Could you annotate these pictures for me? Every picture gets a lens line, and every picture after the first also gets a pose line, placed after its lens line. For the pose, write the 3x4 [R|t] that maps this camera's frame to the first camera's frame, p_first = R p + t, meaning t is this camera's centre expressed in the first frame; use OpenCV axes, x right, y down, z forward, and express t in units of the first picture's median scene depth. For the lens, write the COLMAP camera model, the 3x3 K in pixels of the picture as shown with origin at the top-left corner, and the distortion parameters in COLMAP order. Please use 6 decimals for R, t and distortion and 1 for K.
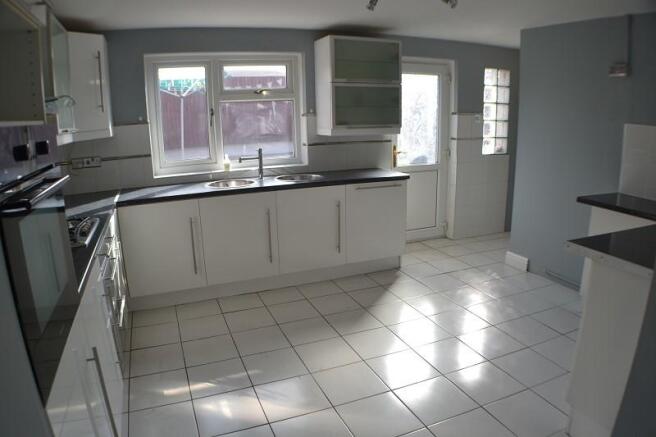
lens RADIAL K [[453.1, 0, 328.0], [0, 453.1, 218.5], [0, 0, 1]] dist [-0.154596, 0.003563]
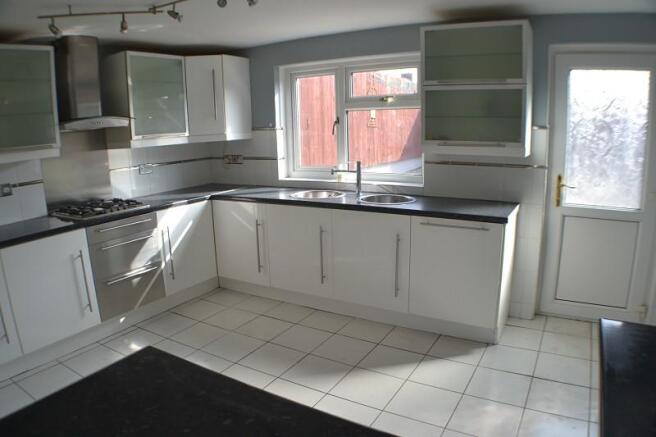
lens RADIAL K [[453.1, 0, 328.0], [0, 453.1, 218.5], [0, 0, 1]] dist [-0.154596, 0.003563]
pose [[0.613255, 0.172263, -0.770872, 0.526692], [-0.180684, 0.980647, 0.075400, -0.096295], [0.768942, 0.093045, 0.632511, 0.369407]]
